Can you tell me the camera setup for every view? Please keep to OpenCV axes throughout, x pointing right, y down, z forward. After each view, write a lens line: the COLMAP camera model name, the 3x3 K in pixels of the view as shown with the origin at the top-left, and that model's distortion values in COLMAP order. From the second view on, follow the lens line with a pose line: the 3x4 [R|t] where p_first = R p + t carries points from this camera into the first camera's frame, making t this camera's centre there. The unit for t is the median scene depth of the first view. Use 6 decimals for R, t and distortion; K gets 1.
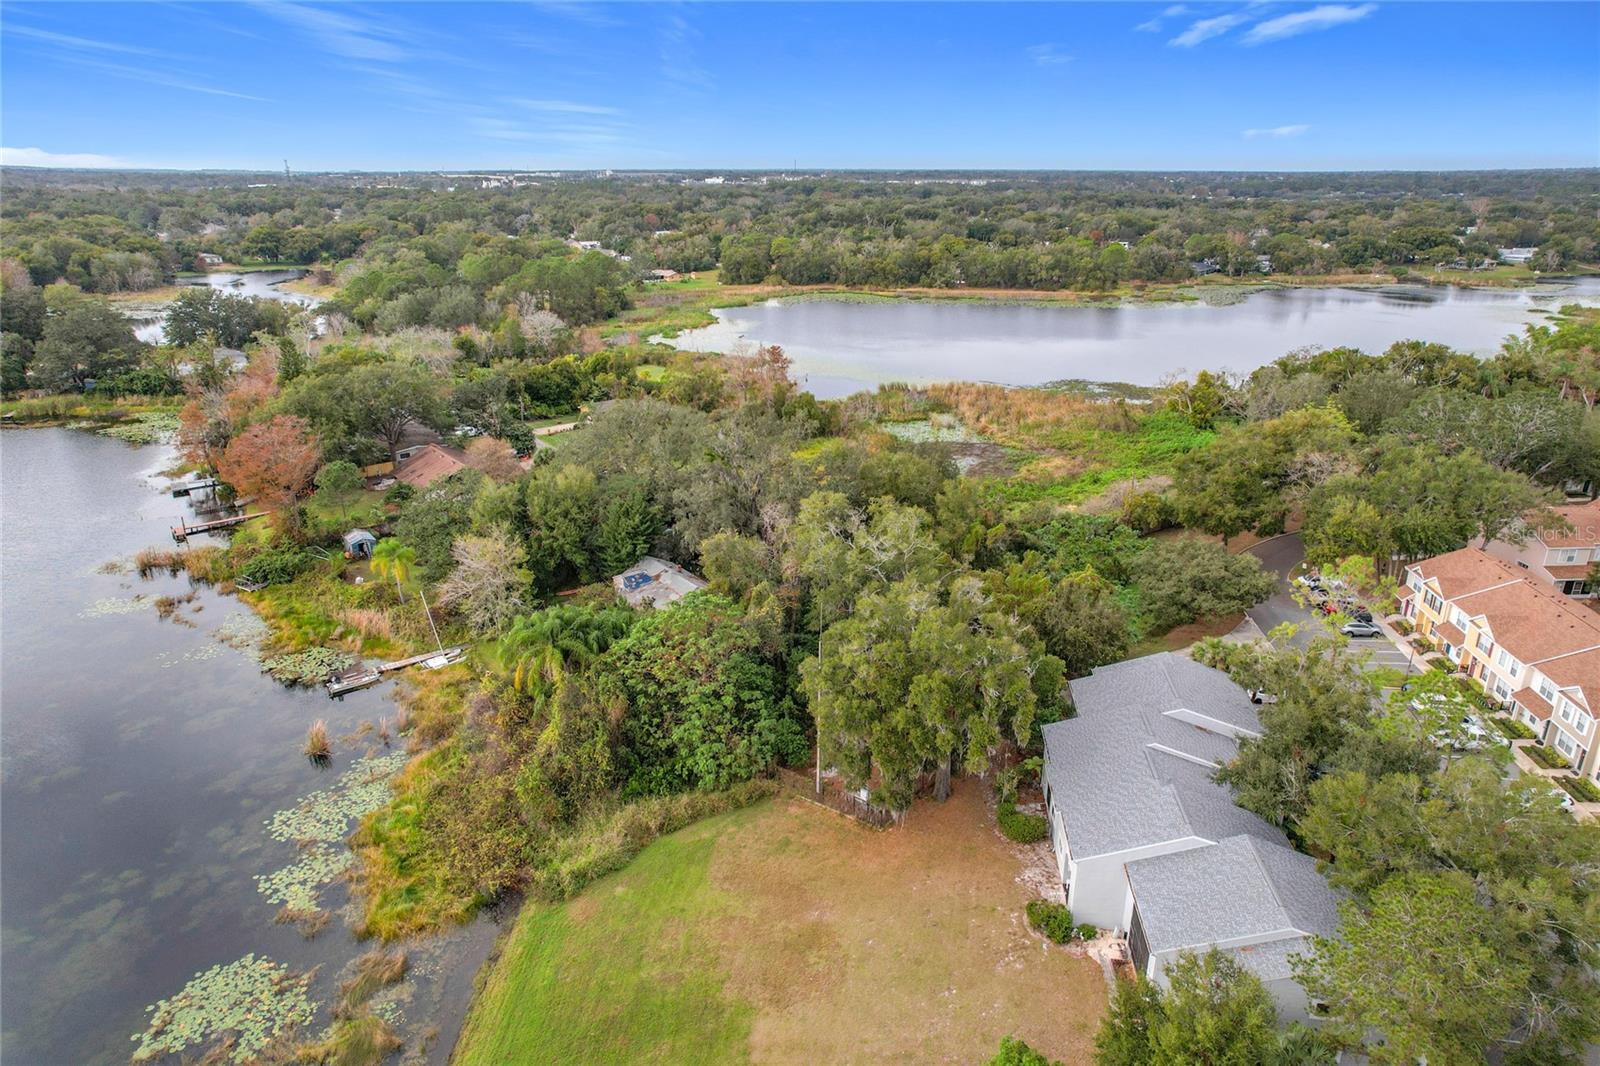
lens RADIAL K [[1011.2, 0, 796.1], [0, 1011.2, 532.8], [0, 0, 1]] dist [-0.042225, 0.064286]
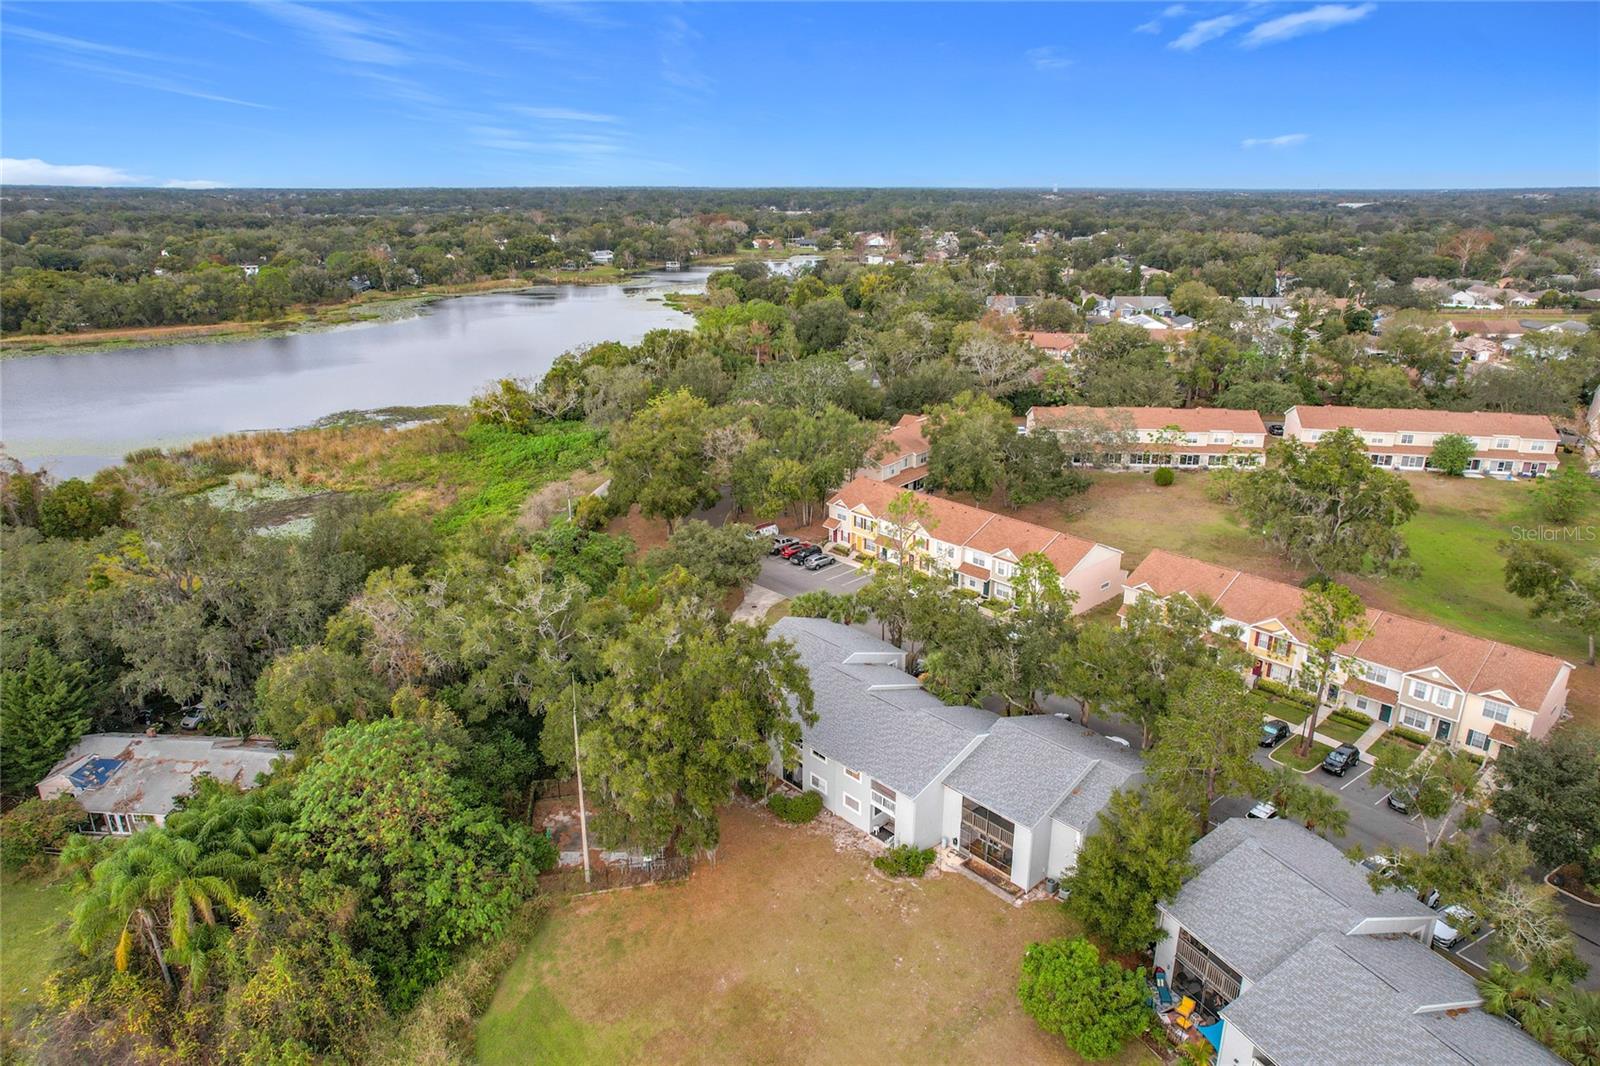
lens RADIAL K [[1011.2, 0, 796.1], [0, 1011.2, 532.8], [0, 0, 1]] dist [-0.042225, 0.064286]
pose [[0.668293, -0.246281, 0.701948, -0.132386], [0.256444, 0.962037, 0.093385, -0.025047], [-0.698299, 0.117602, 0.706080, 0.065752]]
